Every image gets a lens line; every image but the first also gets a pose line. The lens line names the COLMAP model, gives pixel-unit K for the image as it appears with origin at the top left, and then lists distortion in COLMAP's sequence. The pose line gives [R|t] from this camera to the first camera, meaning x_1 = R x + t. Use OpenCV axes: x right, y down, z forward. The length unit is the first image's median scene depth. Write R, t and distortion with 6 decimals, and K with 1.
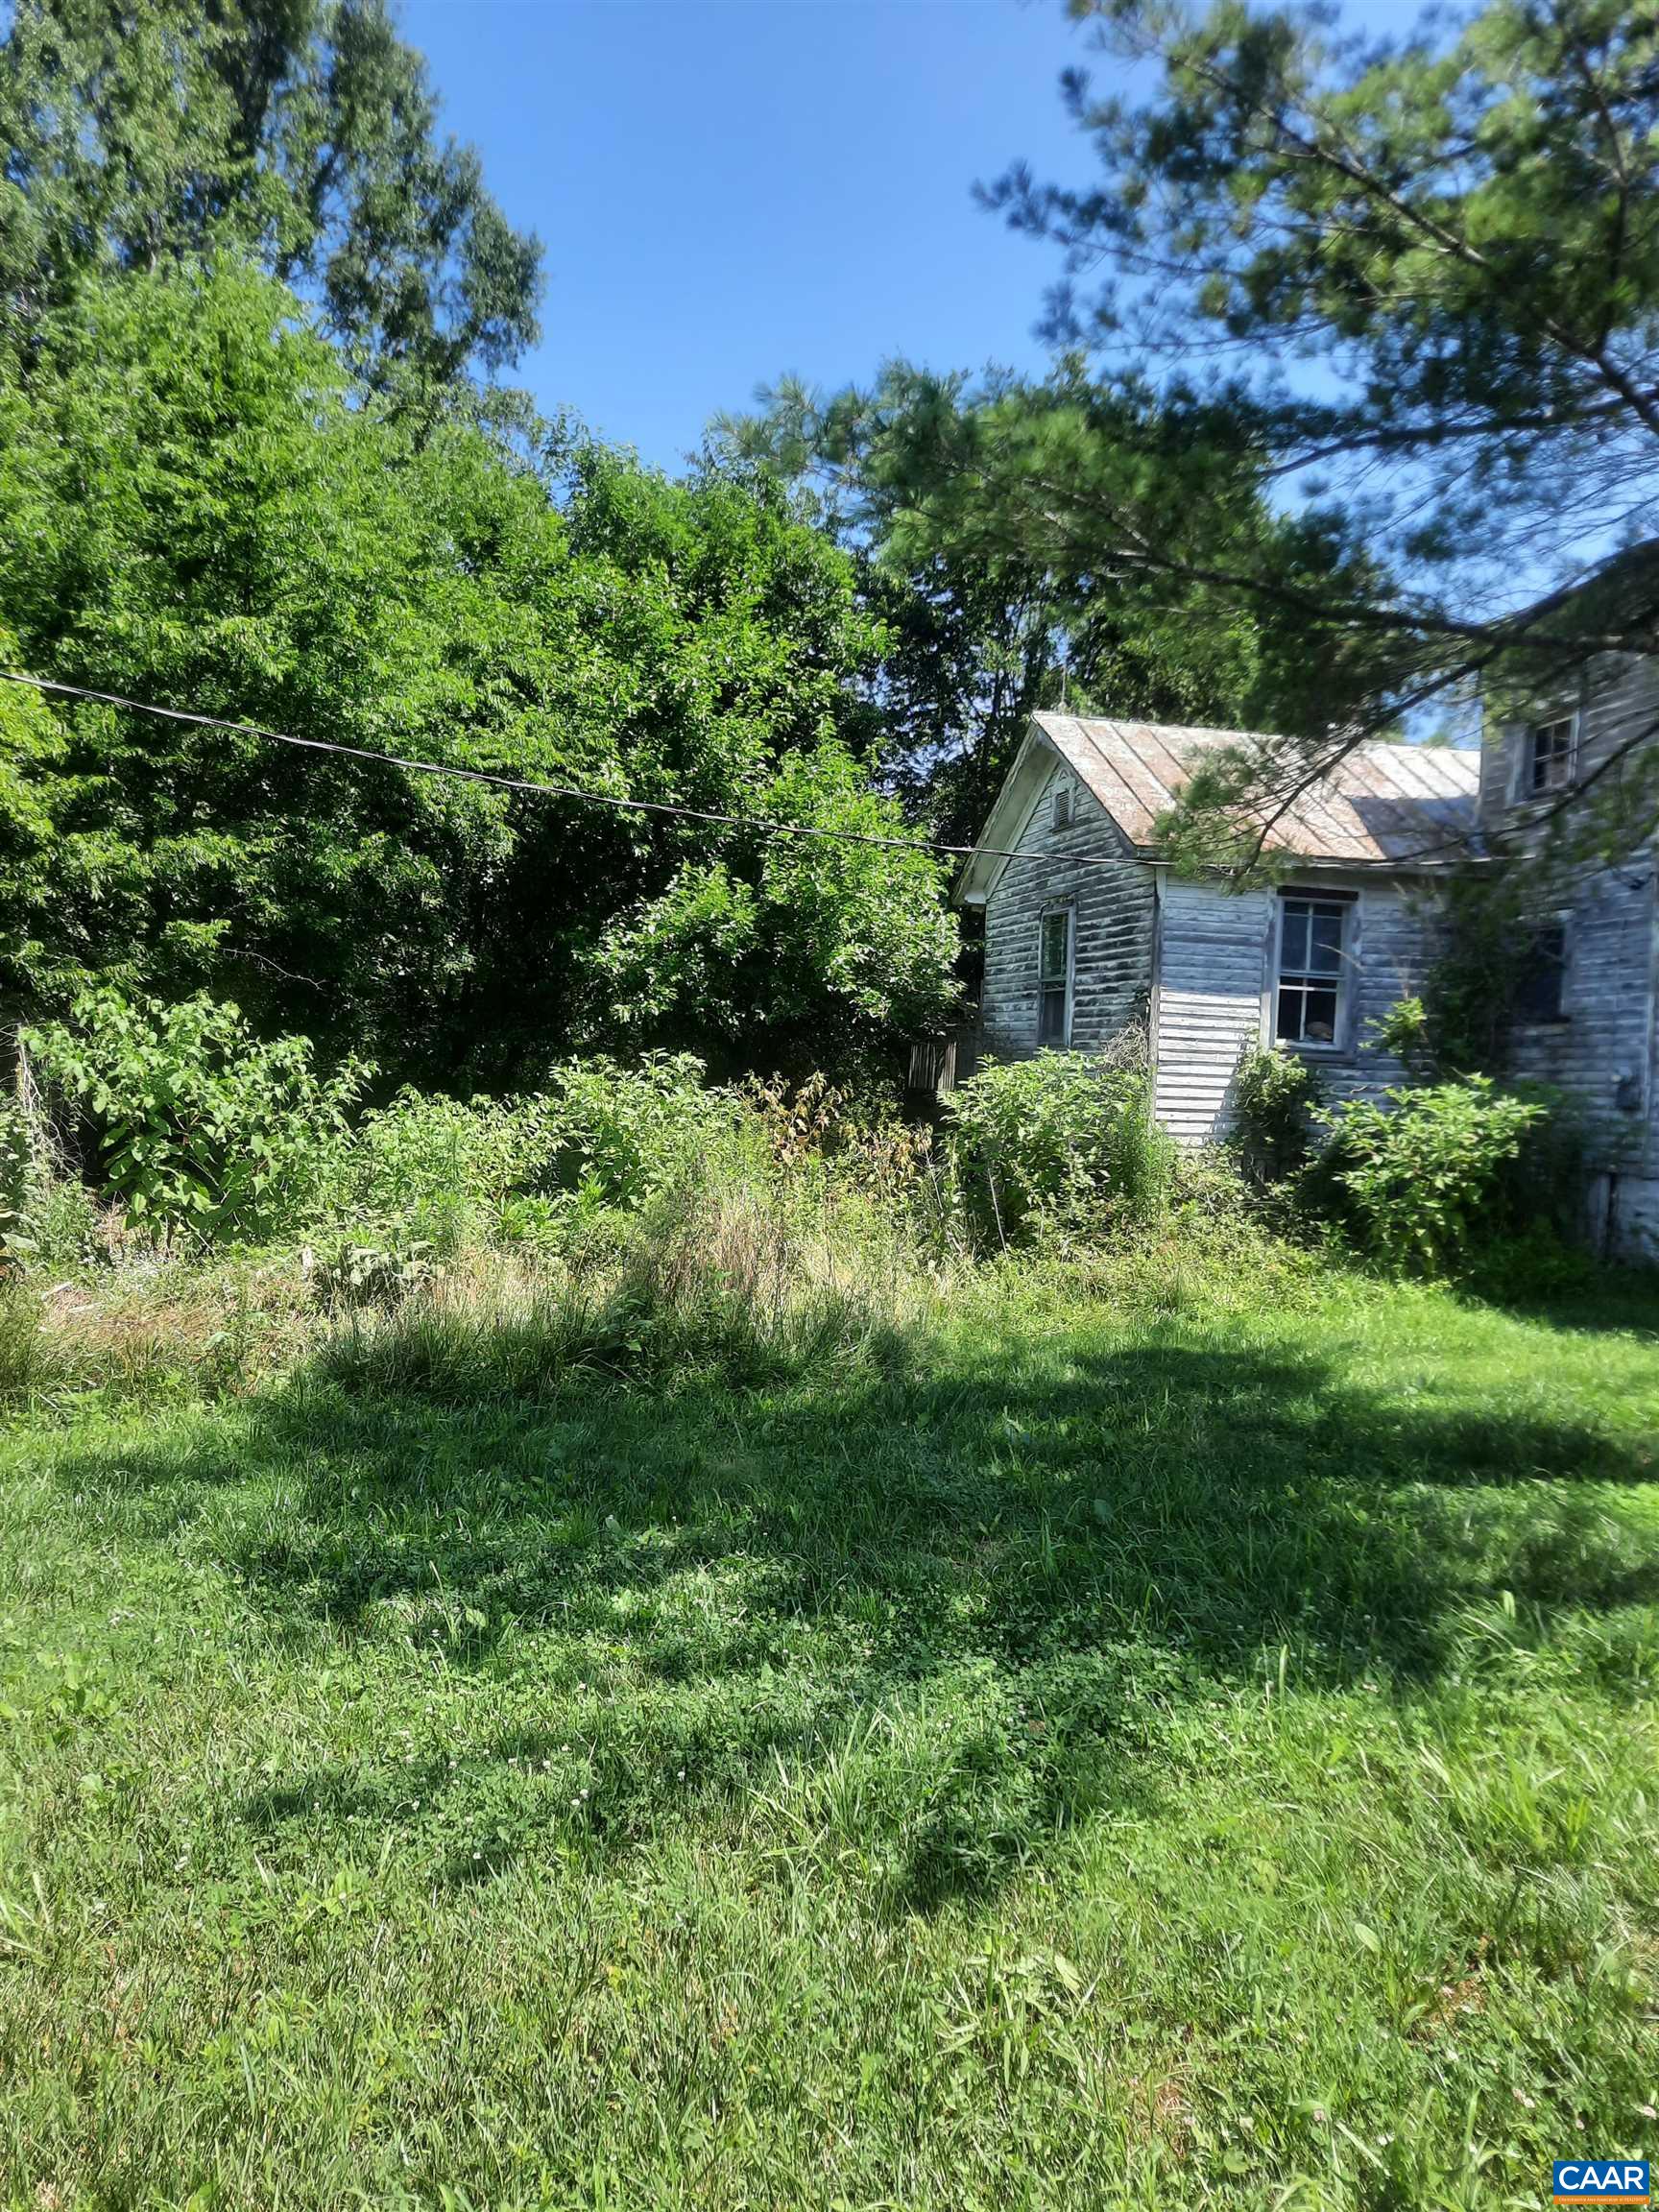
lens RADIAL K [[1626.7, 0, 835.9], [0, 1626.7, 1100.9], [0, 0, 1]] dist [-0.005945, -0.000807]
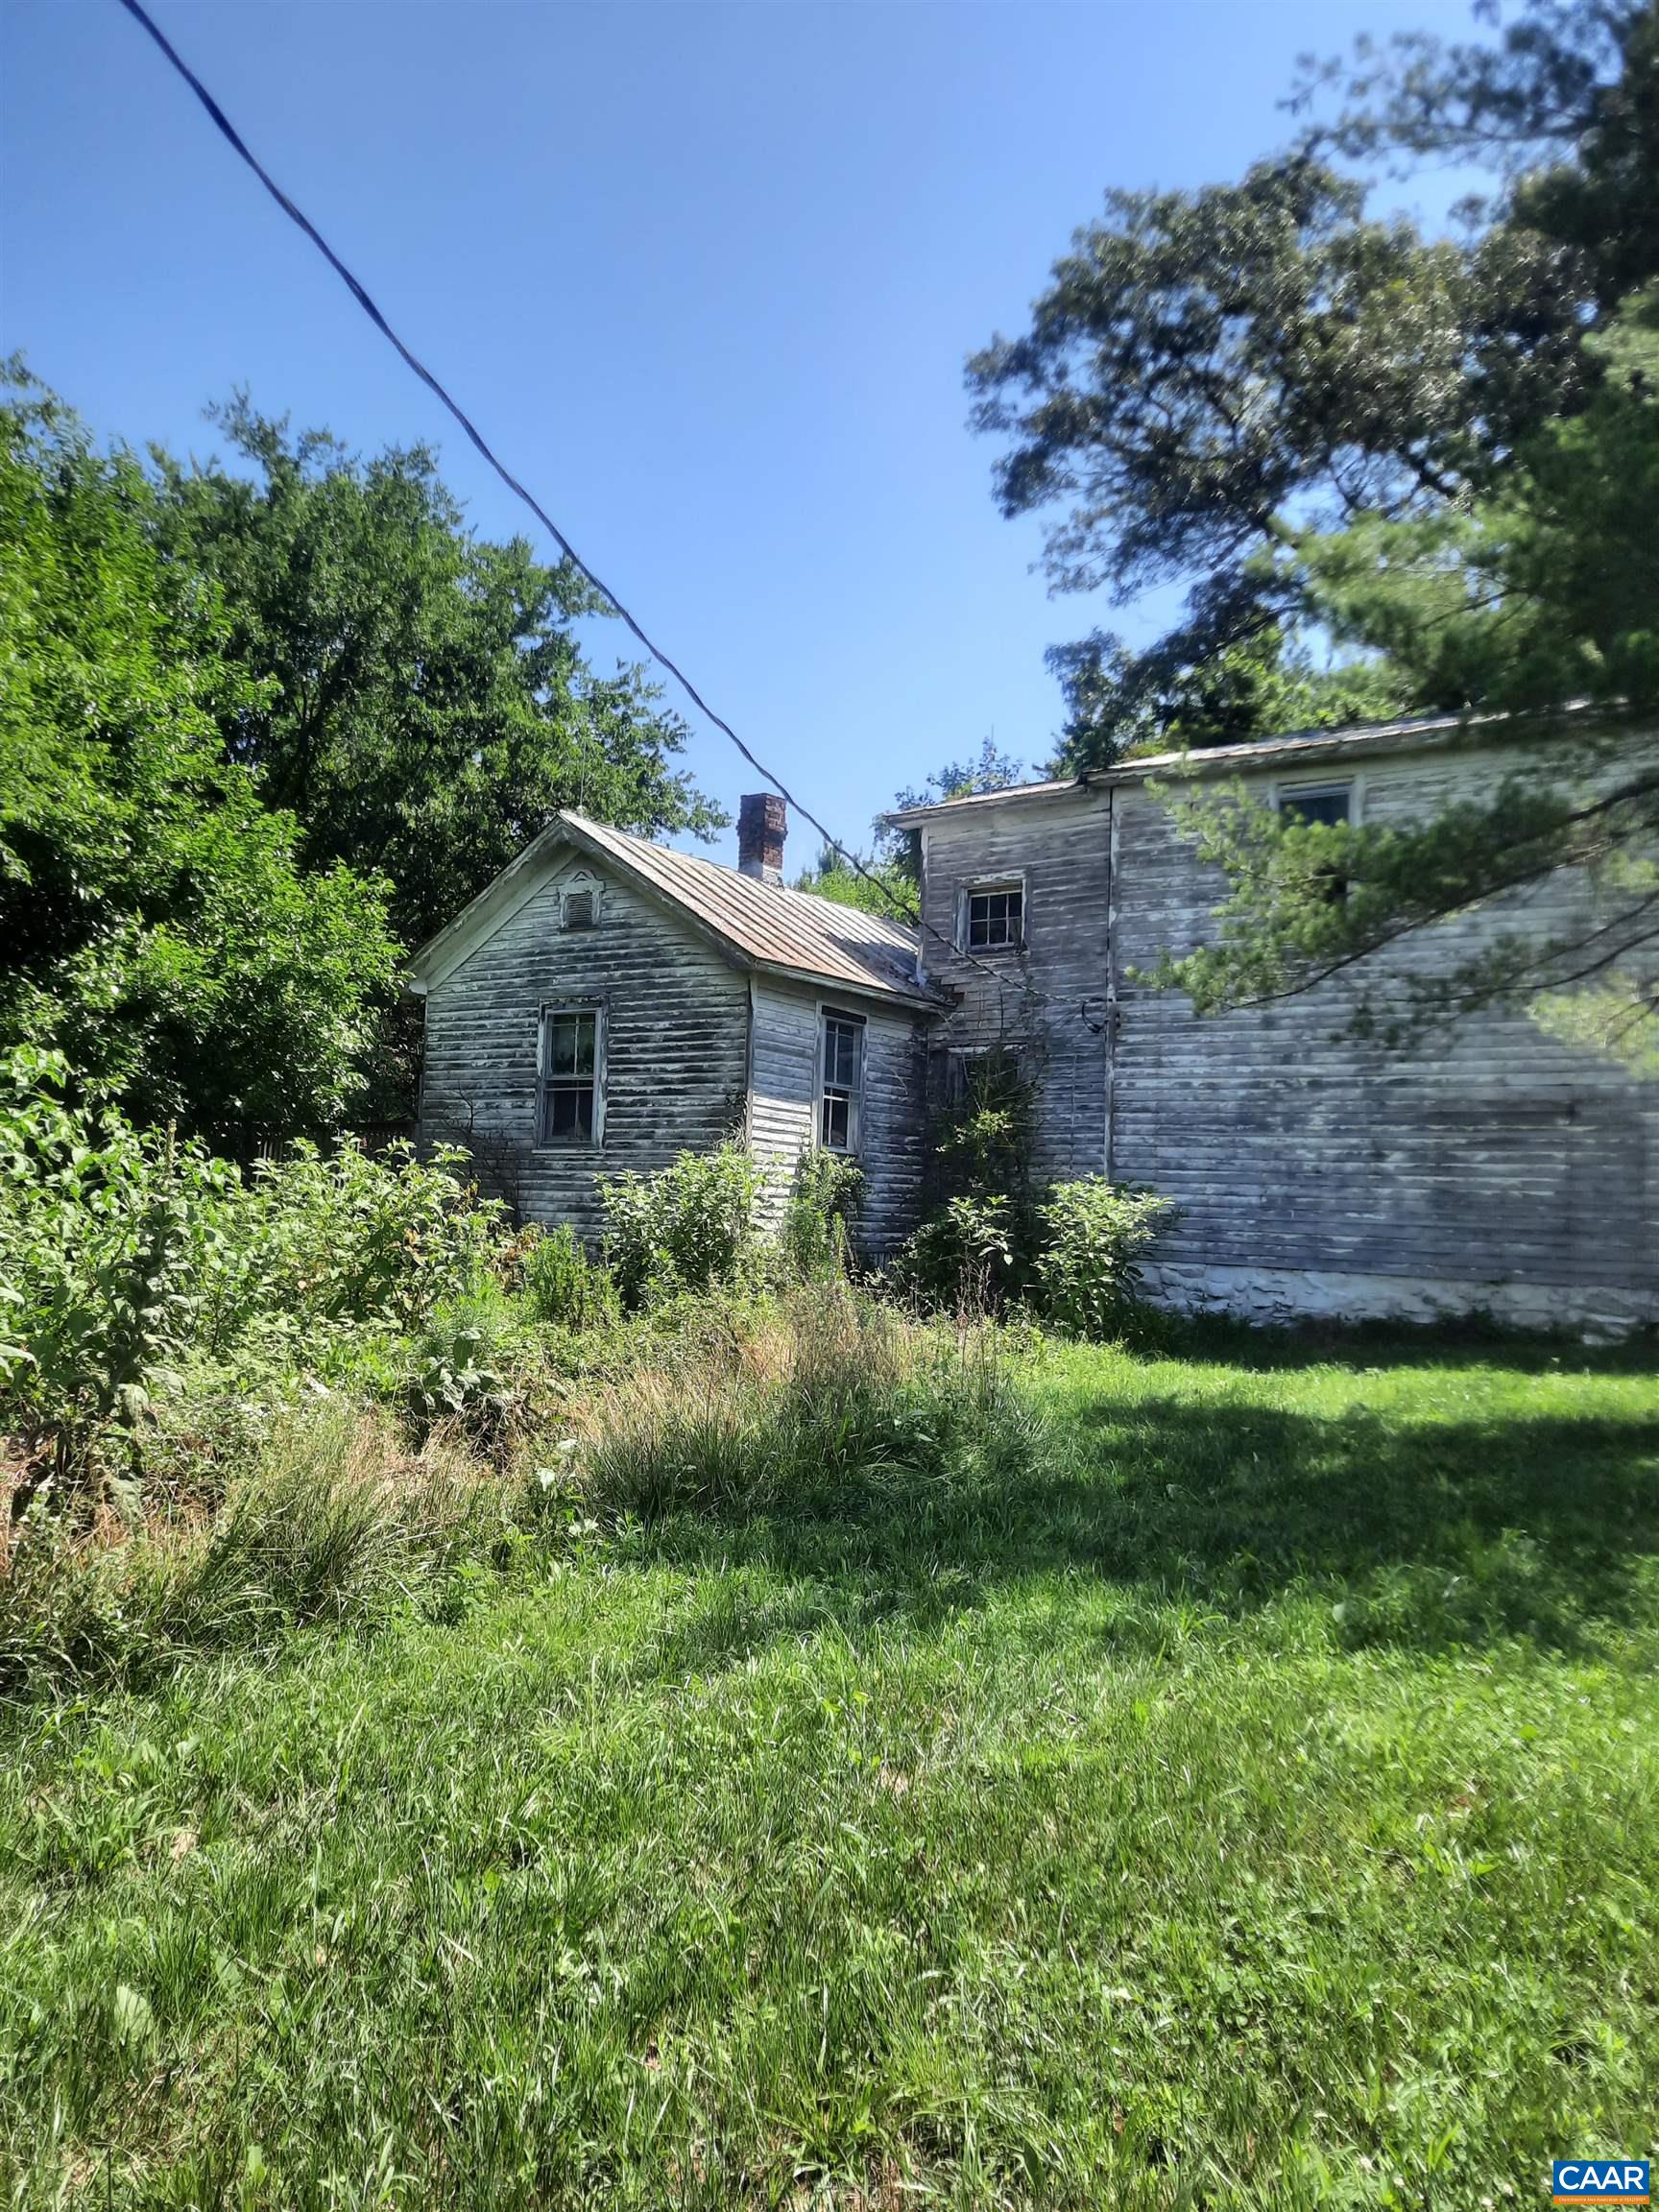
lens RADIAL K [[1626.7, 0, 834.1], [0, 1626.7, 1111.2], [0, 0, 1]] dist [-0.005945, -0.000807]
pose [[0.718474, 0.039586, 0.694426, -0.489628], [0.007890, 0.997851, -0.065046, 0.012409], [-0.695509, 0.052212, 0.716618, 0.196629]]
